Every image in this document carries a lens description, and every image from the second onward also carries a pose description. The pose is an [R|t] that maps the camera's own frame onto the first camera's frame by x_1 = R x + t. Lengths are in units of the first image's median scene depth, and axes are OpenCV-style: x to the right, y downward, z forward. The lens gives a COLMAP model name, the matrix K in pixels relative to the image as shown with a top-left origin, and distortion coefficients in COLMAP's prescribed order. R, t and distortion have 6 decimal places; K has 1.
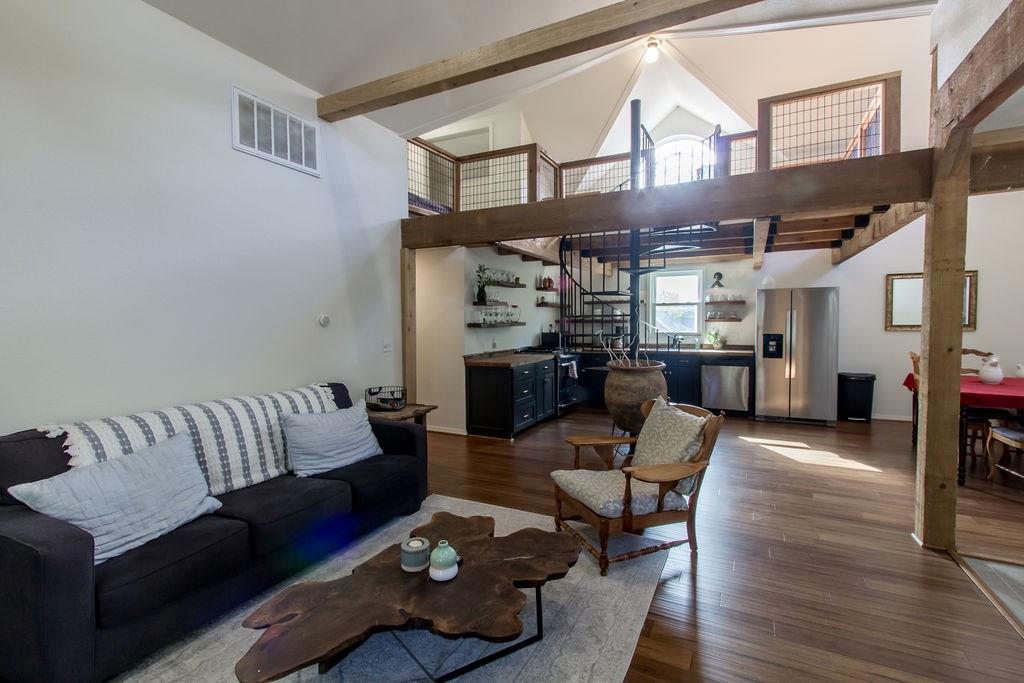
lens RADIAL K [[463.4, 0, 514.5], [0, 463.4, 337.0], [0, 0, 1]] dist [0.004293, -0.001316]
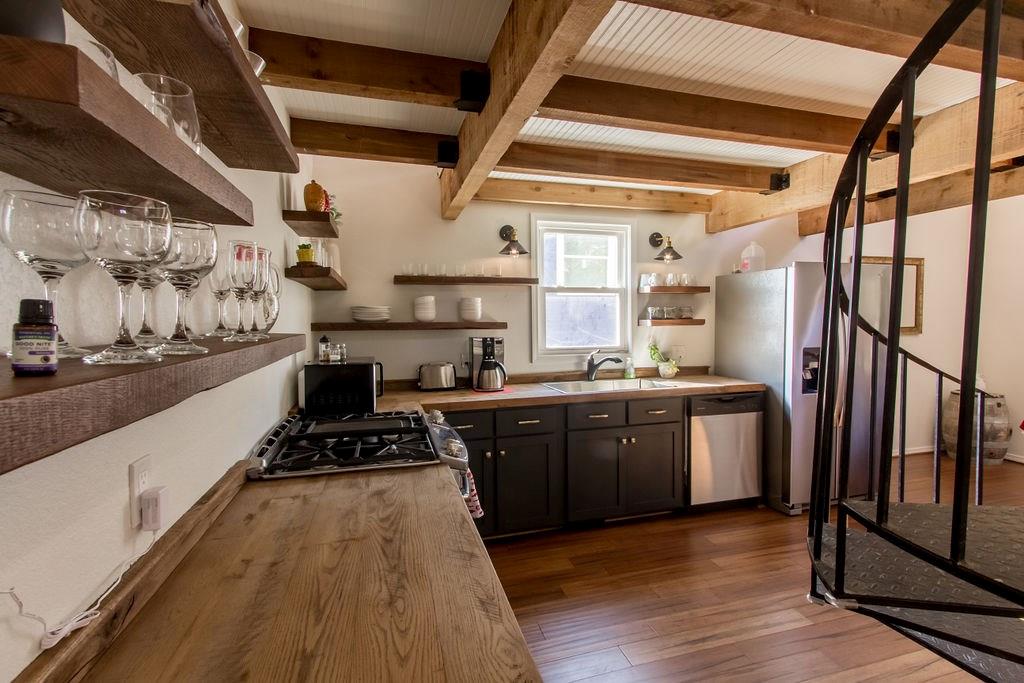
lens RADIAL K [[463.4, 0, 514.5], [0, 463.4, 337.0], [0, 0, 1]] dist [0.004293, -0.001316]
pose [[0.731926, -0.025001, 0.680925, -0.047581], [0.025409, 0.999633, 0.009391, -0.028959], [-0.680910, 0.010428, 0.732293, 0.727988]]
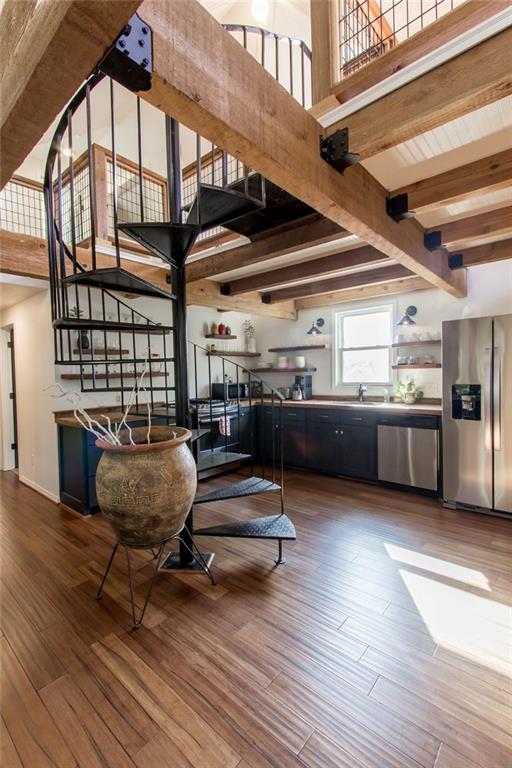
lens RADIAL K [[347.5, 0, 249.6], [0, 347.5, 382.4], [0, 0, 1]] dist [0.004293, -0.001316]
pose [[0.967405, -0.006296, -0.253155, 0.324705], [0.004873, 0.999969, -0.006249, -0.006986], [0.253187, 0.004812, 0.967406, 0.361540]]
